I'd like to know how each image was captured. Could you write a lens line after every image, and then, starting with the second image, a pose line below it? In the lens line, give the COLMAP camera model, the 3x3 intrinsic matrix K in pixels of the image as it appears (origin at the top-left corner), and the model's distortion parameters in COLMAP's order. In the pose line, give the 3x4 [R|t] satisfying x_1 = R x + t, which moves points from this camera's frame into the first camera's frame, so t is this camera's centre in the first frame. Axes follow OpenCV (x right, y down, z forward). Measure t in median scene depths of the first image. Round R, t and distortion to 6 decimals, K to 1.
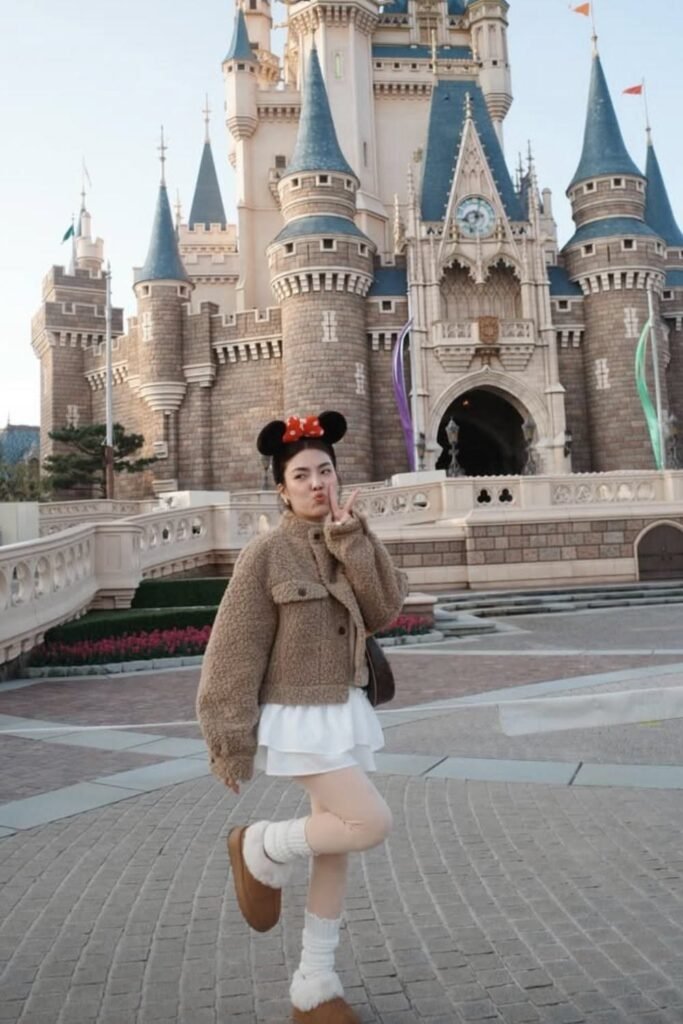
lens RADIAL K [[905.8, 0, 358.7], [0, 905.8, 432.5], [0, 0, 1]] dist [-0.047865, 0.003646]
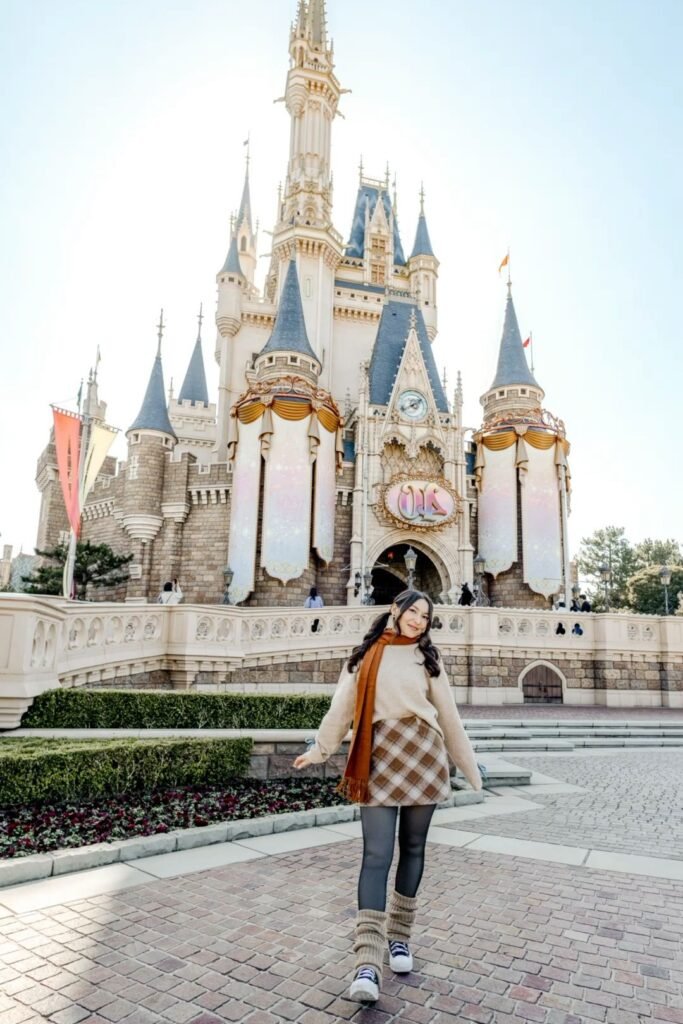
lens RADIAL K [[590.2, 0, 342.8], [0, 590.2, 564.0], [0, 0, 1]] dist [0.001898, 0.001810]
pose [[0.991519, 0.084689, 0.098582, -0.027395], [-0.079492, 0.995288, -0.055516, 0.031185], [-0.102819, 0.047209, 0.993579, 0.207145]]
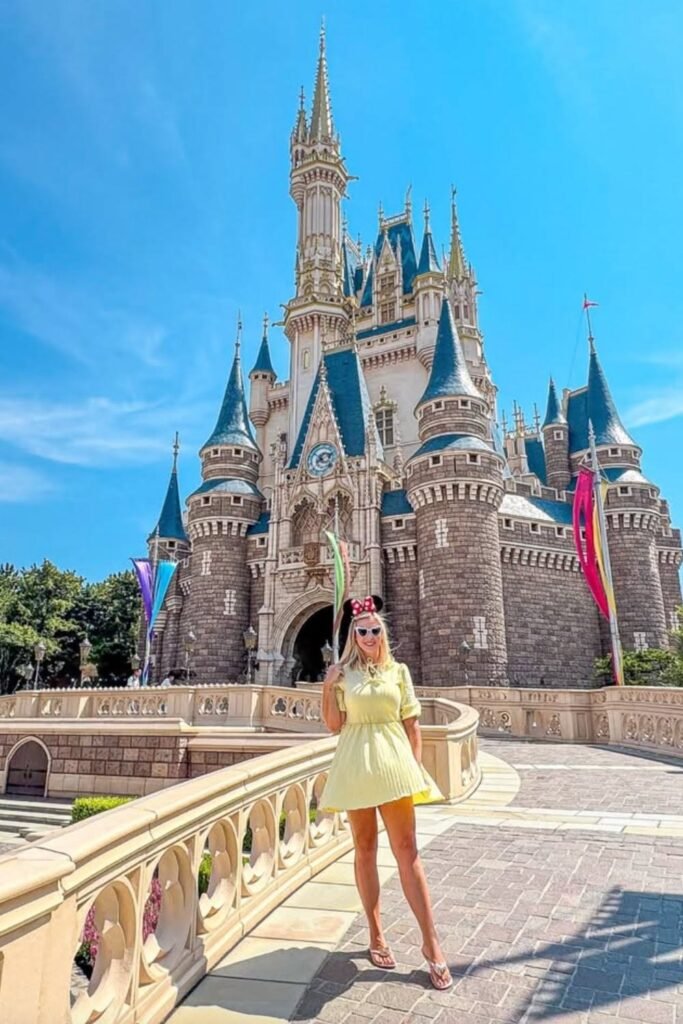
lens RADIAL K [[683.6, 0, 341.5], [0, 683.6, 512.0], [0, 0, 1]] dist [-0.005981, -0.001437]
pose [[0.831310, -0.125315, -0.541498, 0.621350], [0.027391, 0.982304, -0.185278, -0.002768], [0.555134, 0.139192, 0.820031, 0.278247]]
